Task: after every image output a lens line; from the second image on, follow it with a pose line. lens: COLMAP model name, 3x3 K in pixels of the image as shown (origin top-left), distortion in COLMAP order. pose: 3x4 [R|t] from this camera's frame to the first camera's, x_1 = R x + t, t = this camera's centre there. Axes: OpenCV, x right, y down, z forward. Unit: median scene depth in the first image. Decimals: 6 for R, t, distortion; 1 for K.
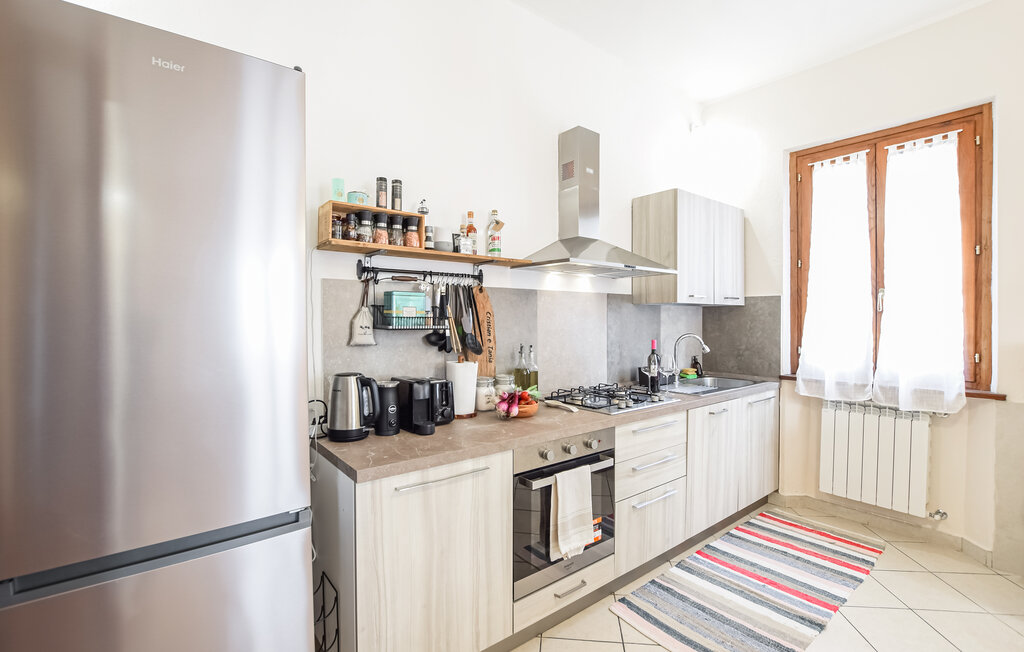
lens RADIAL K [[461.4, 0, 512.0], [0, 461.4, 326.0], [0, 0, 1]] dist [-0.000139, -0.000038]
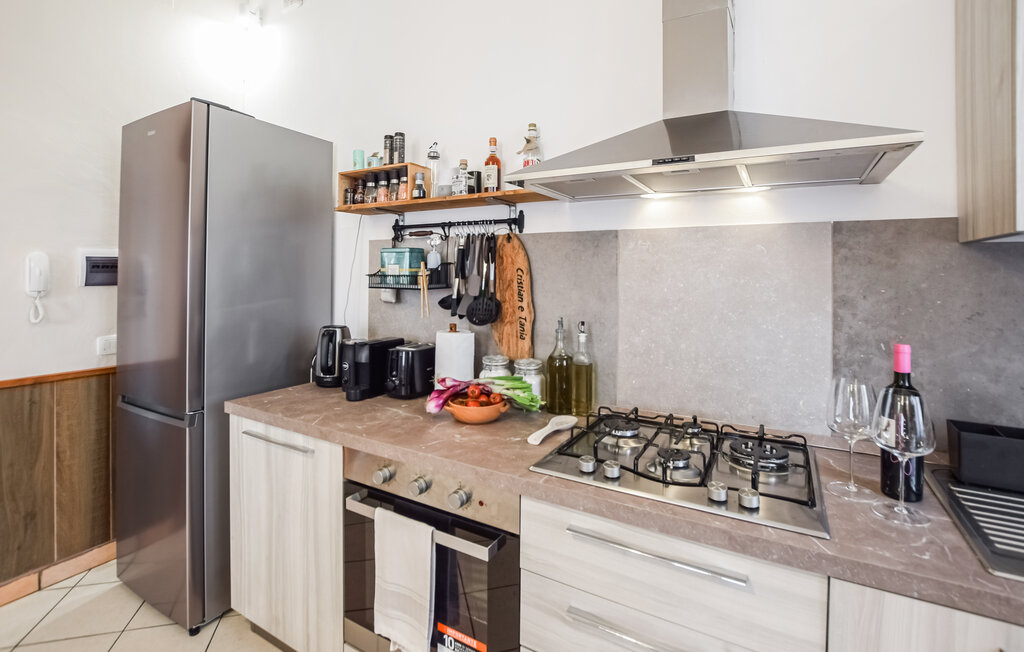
lens RADIAL K [[471.7, 0, 512.3], [0, 471.7, 280.3], [0, 0, 1]] dist [-0.001893, -0.000123]
pose [[0.365764, 0.012023, -0.930630, 0.623057], [-0.023503, 0.999717, 0.003678, -0.014266], [0.930411, 0.020527, 0.365943, 0.715357]]
